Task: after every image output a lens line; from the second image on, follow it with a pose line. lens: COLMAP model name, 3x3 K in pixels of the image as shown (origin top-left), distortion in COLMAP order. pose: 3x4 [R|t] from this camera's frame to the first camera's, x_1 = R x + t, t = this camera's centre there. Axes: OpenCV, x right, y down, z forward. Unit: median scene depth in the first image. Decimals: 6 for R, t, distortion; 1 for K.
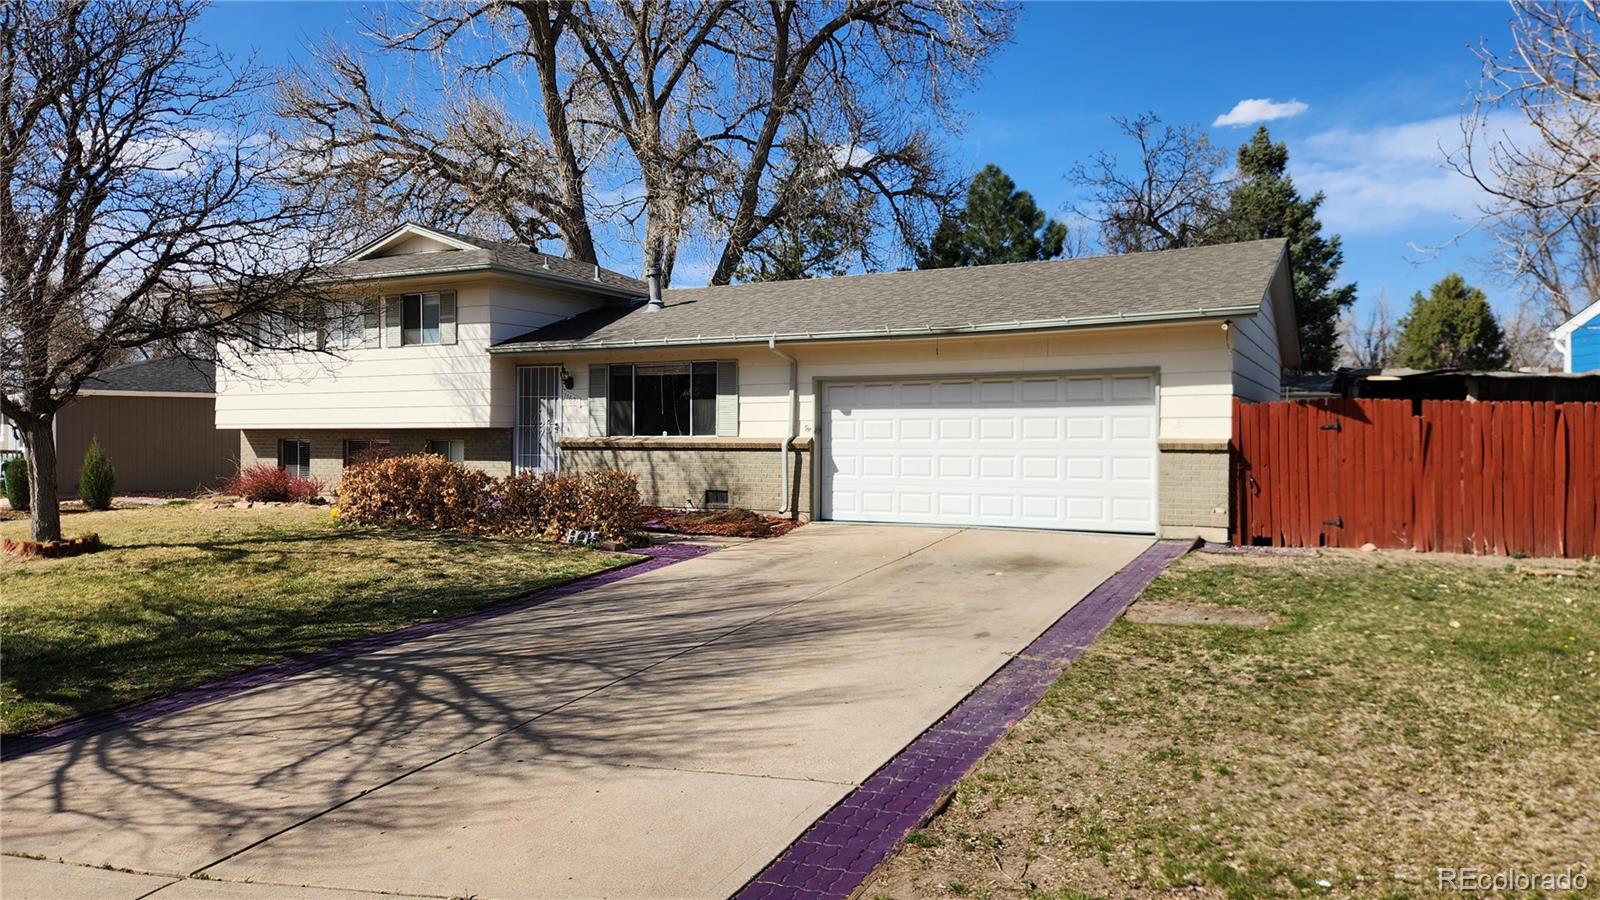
lens RADIAL K [[1071.8, 0, 800.0], [0, 1071.8, 450.0], [0, 0, 1]] dist [0.148439, -0.159088]
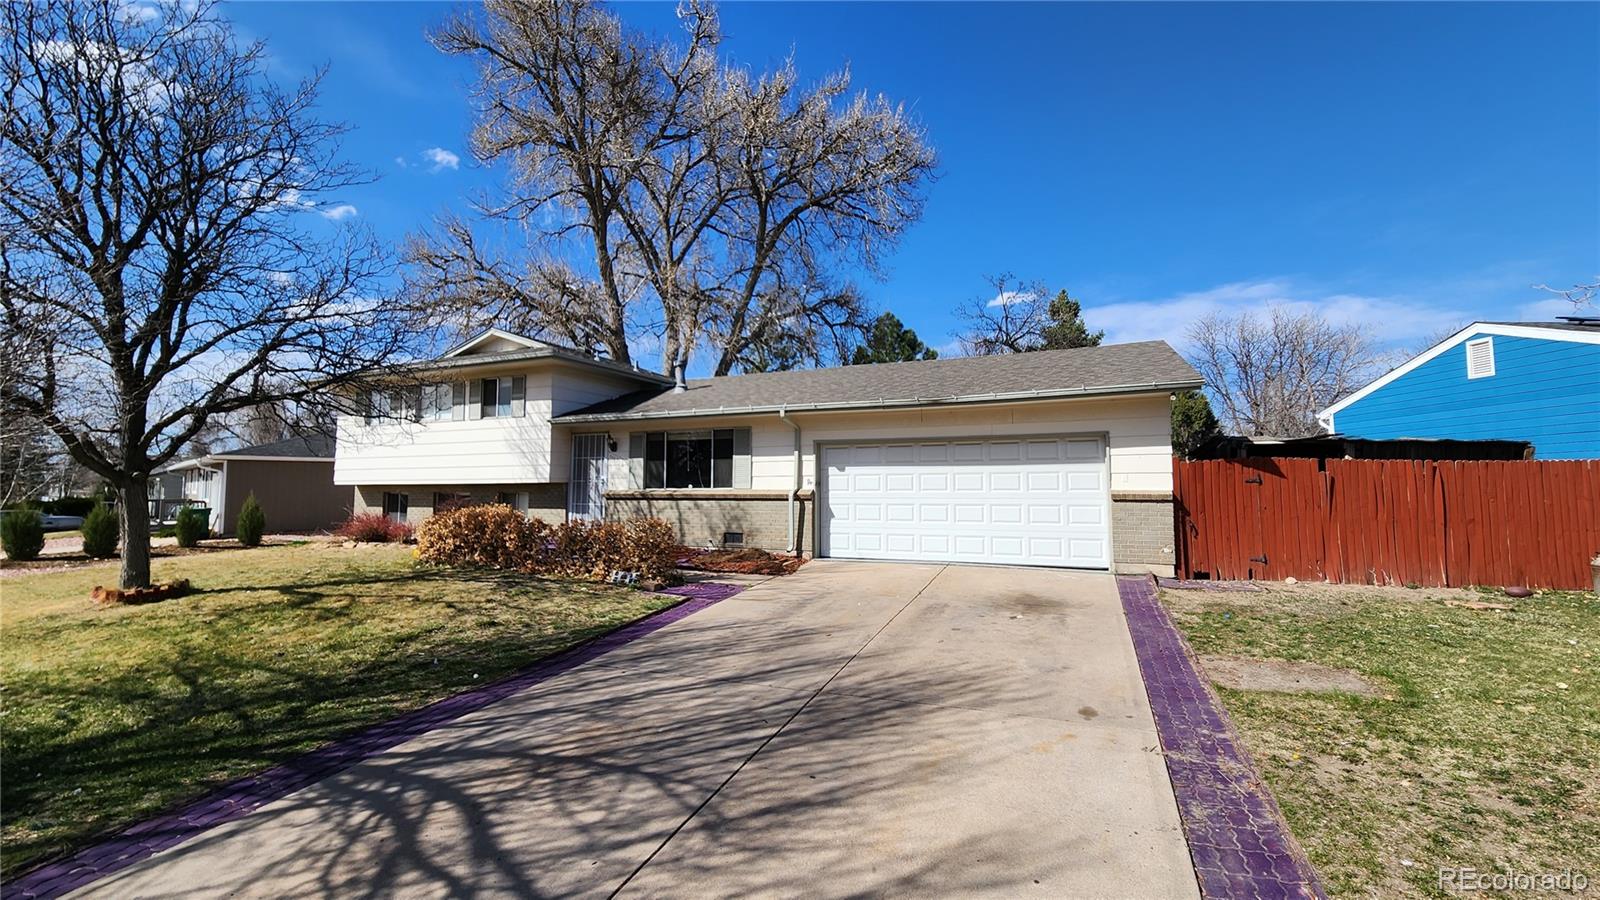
lens RADIAL K [[643.0, 0, 798.9], [0, 643.0, 447.2], [0, 0, 1]] dist [0.019518, -0.000024]
pose [[0.996910, 0.001201, 0.078543, -0.060101], [0.004555, 0.997317, -0.073056, -0.005923], [-0.078420, 0.073188, 0.994230, 0.247657]]
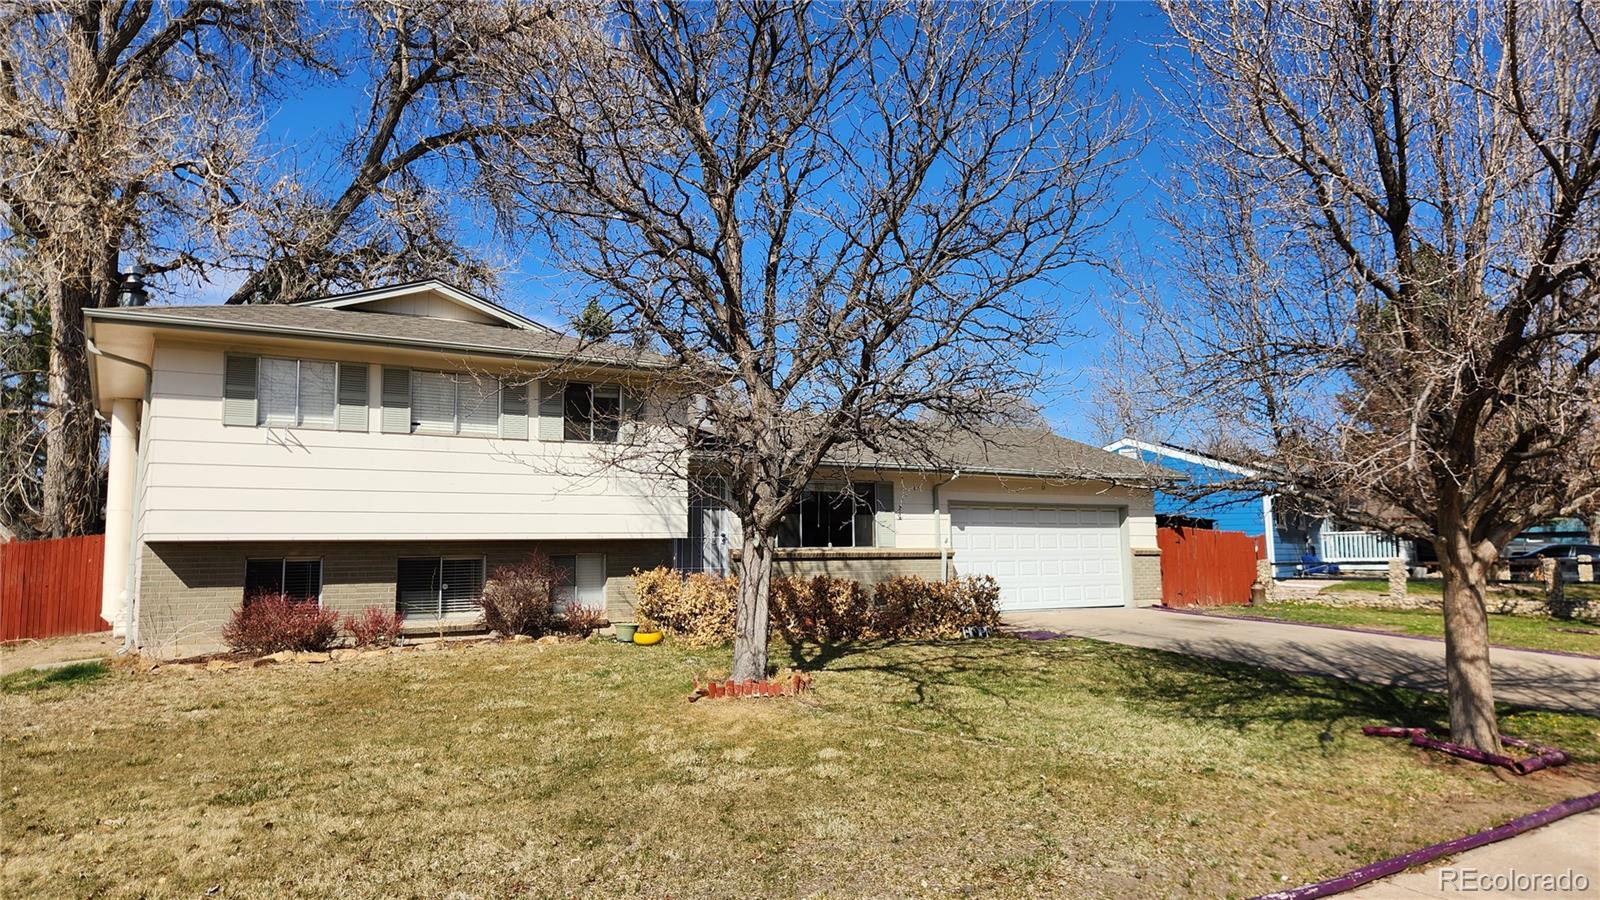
lens RADIAL K [[1071.8, 0, 800.0], [0, 1071.8, 450.0], [0, 0, 1]] dist [0.148439, -0.159088]
pose [[0.493337, 0.082002, 0.865964, -1.130702], [0.021621, 0.994083, -0.106452, 0.004684], [-0.869570, 0.071240, 0.488645, 0.494259]]
